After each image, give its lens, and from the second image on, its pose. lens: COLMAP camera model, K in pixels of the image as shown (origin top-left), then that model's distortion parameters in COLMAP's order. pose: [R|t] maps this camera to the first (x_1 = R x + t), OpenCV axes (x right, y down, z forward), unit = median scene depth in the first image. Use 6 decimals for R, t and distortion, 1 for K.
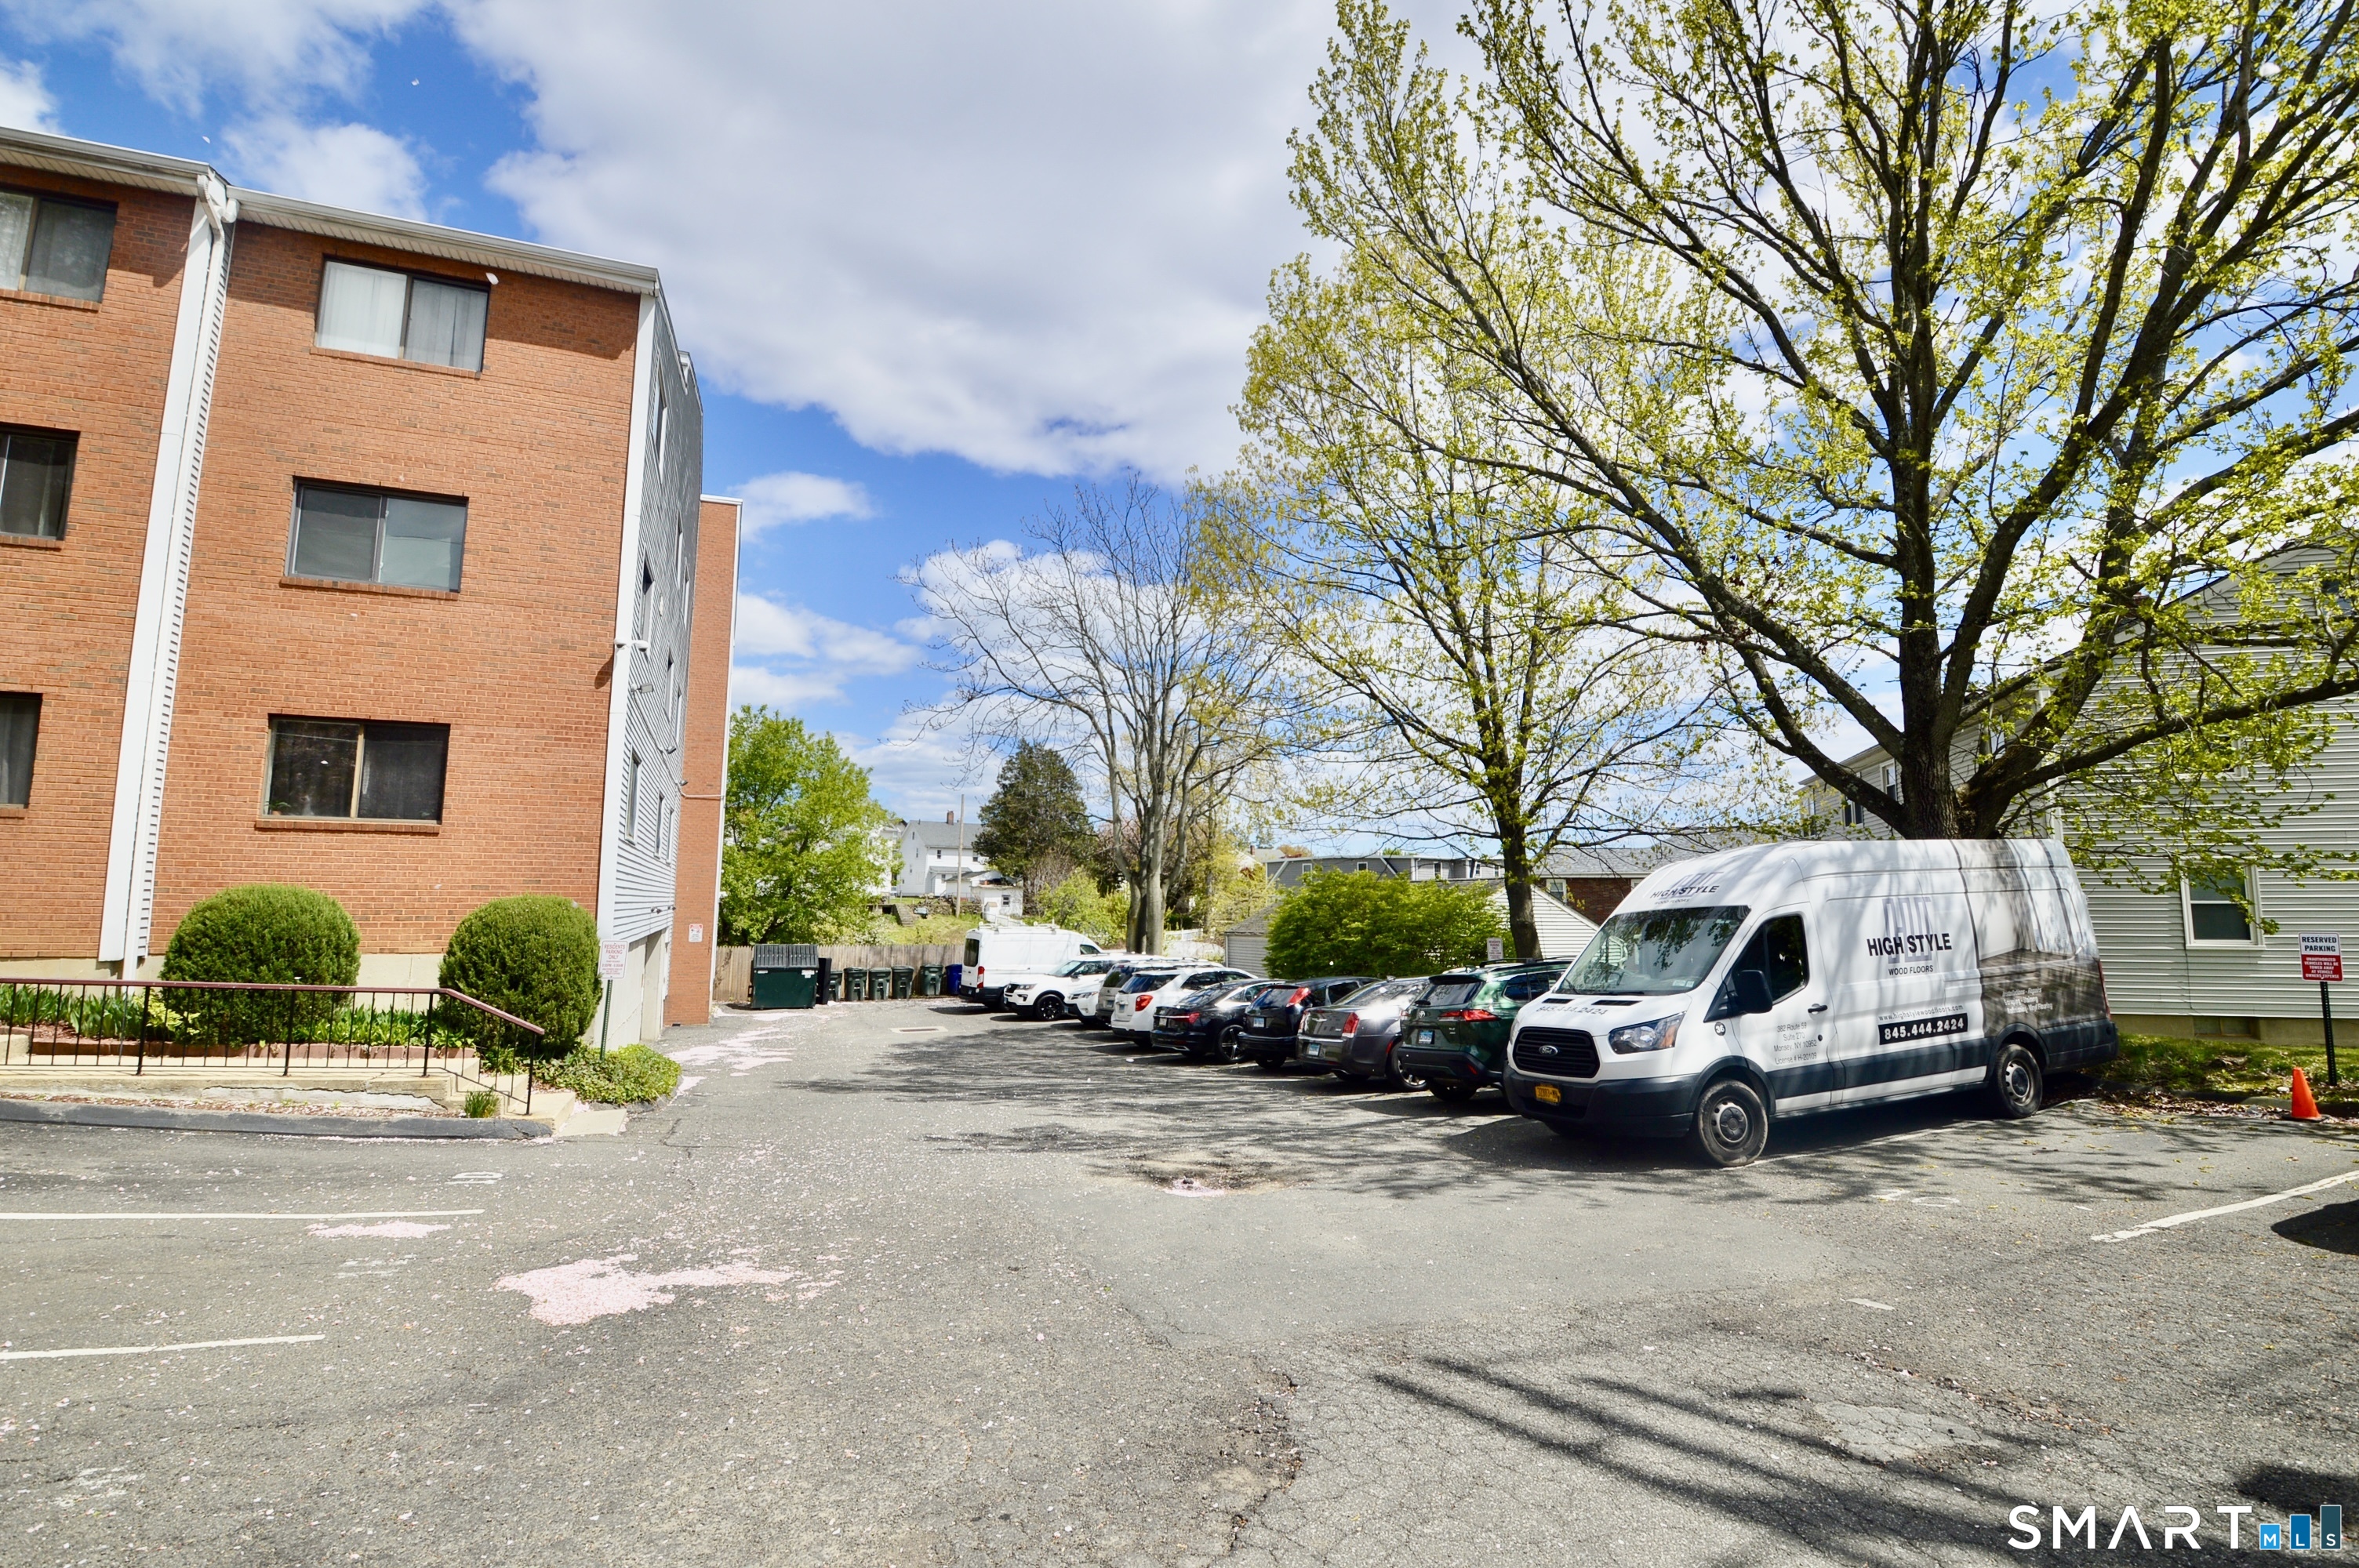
lens RADIAL K [[1057.5, 0, 1191.6], [0, 1057.5, 776.3], [0, 0, 1]] dist [0.005199, -0.017986]
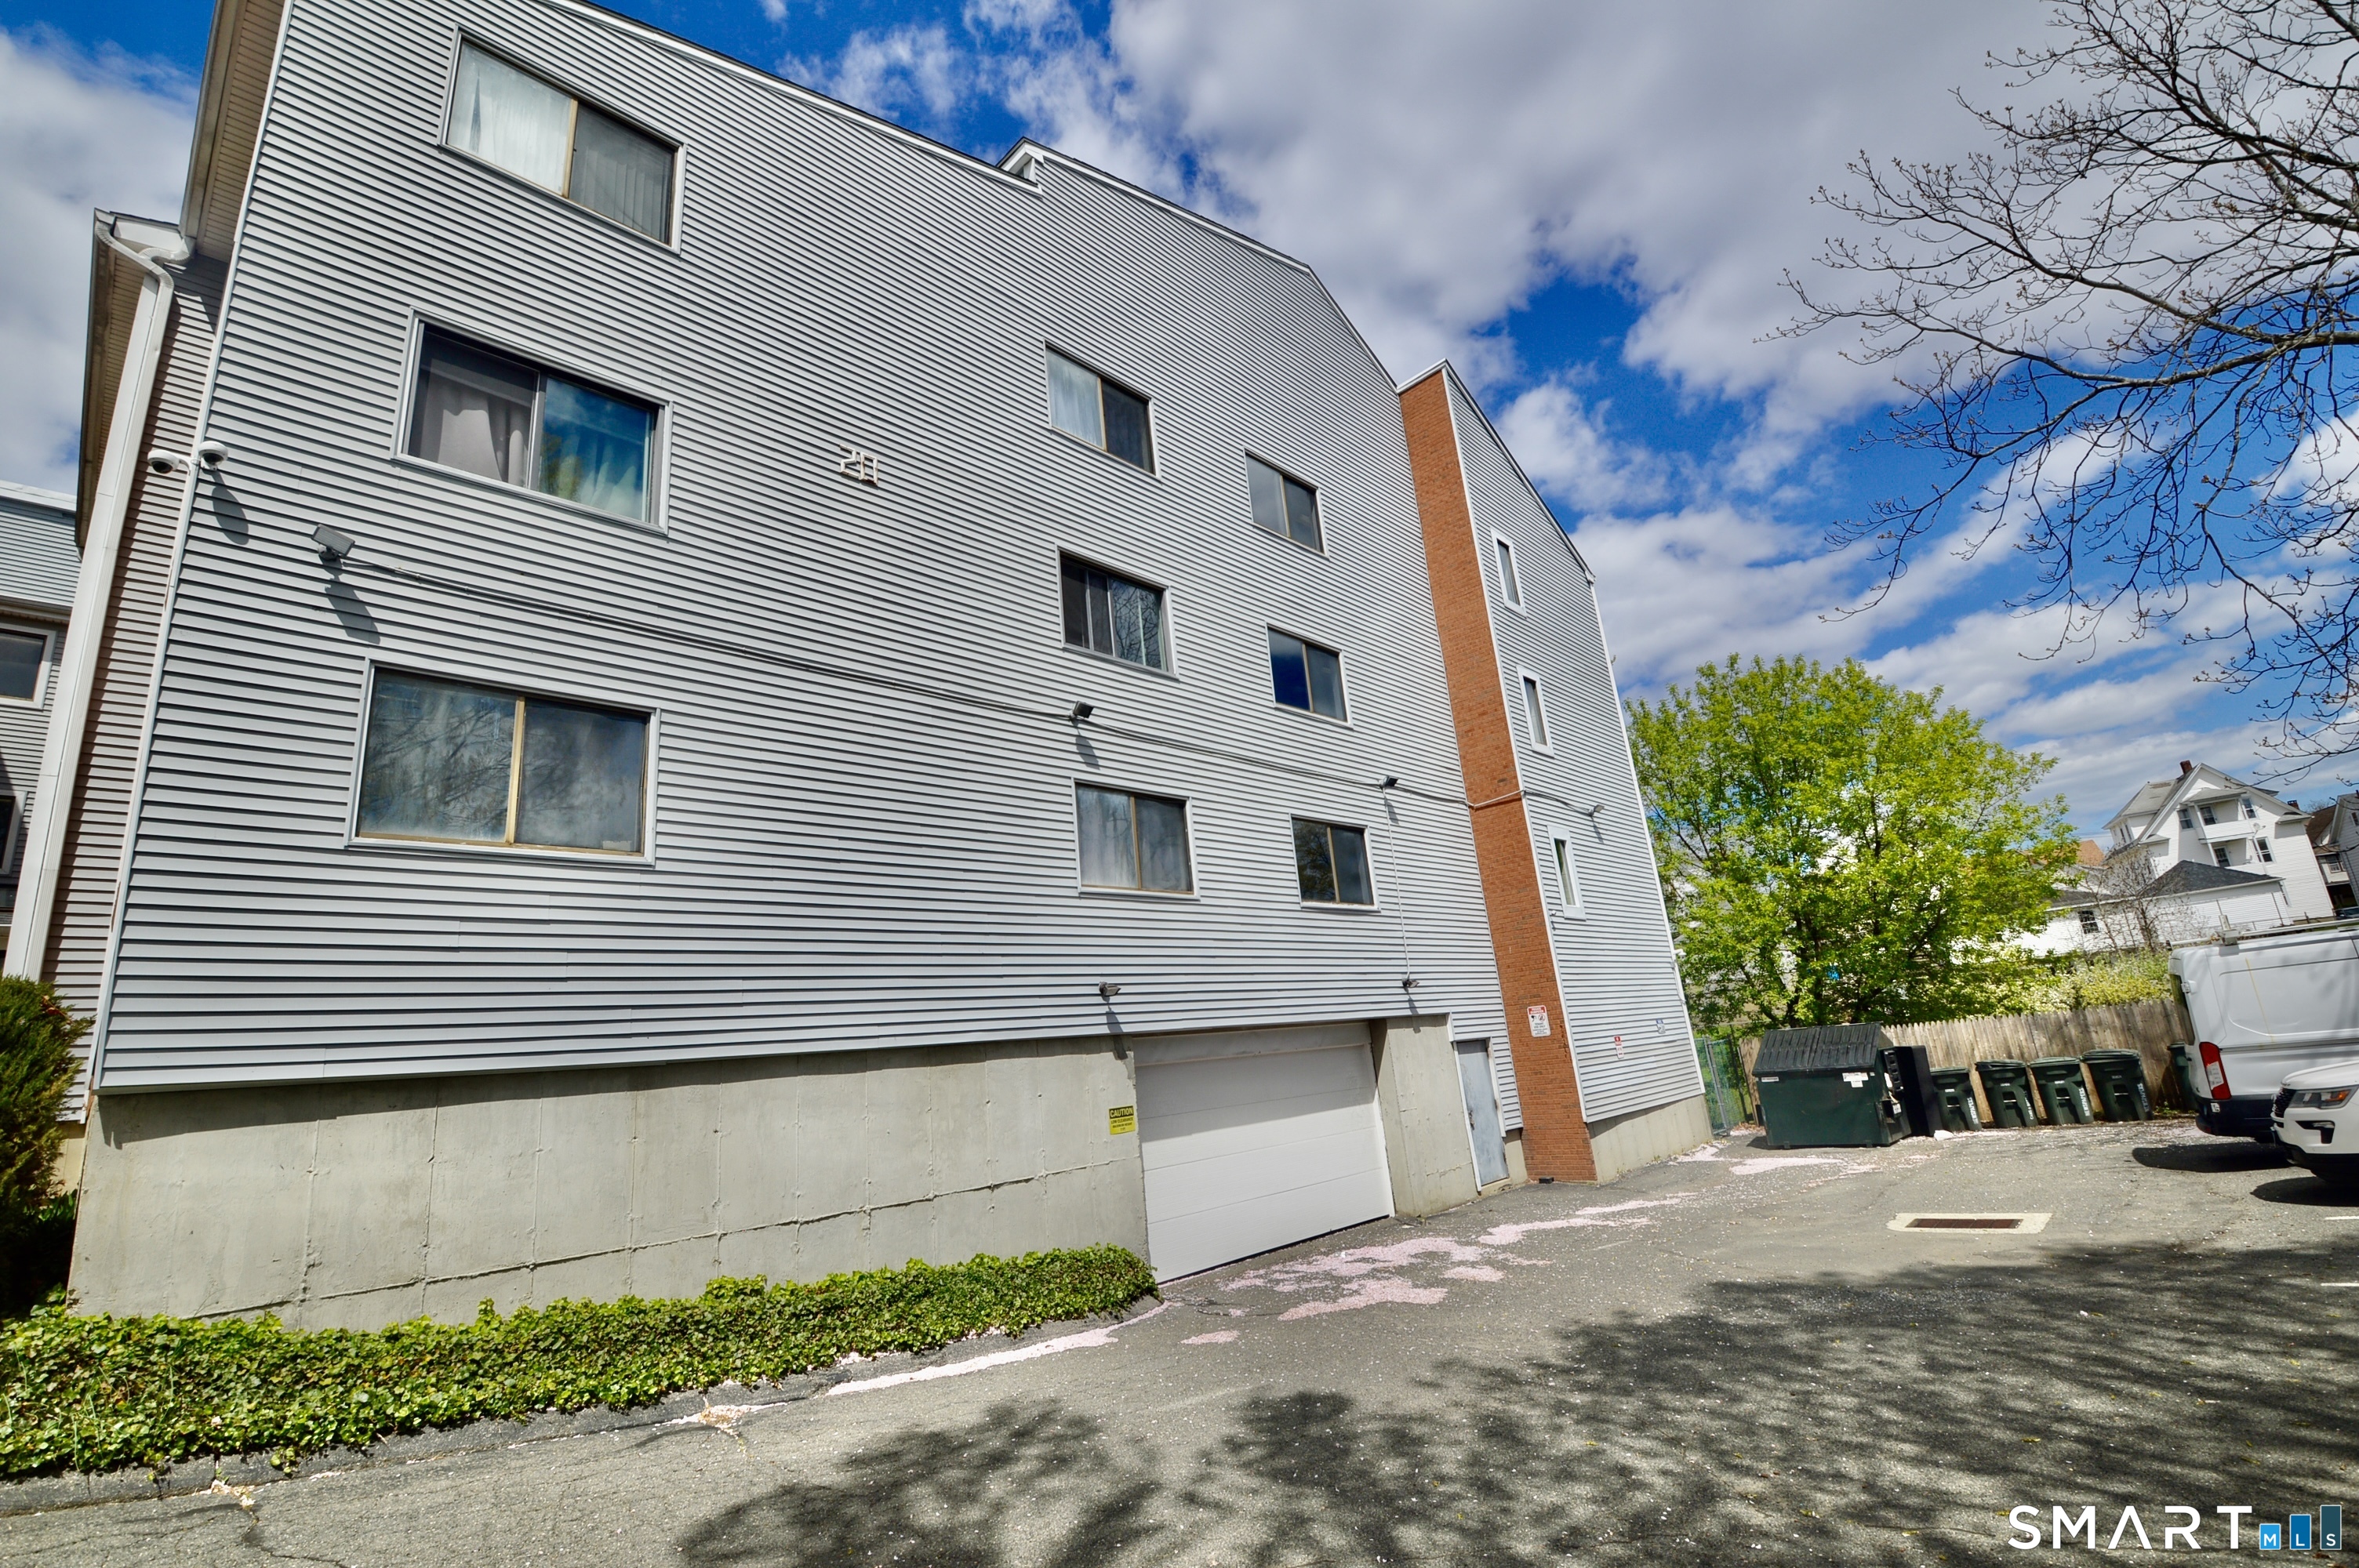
lens RADIAL K [[1057.5, 0, 1191.6], [0, 1057.5, 776.3], [0, 0, 1]] dist [0.005199, -0.017986]
pose [[0.399270, -0.284733, -0.871499, 0.006869], [0.202236, 0.954492, -0.219195, 0.091137], [0.894250, -0.088730, 0.438683, 0.486419]]
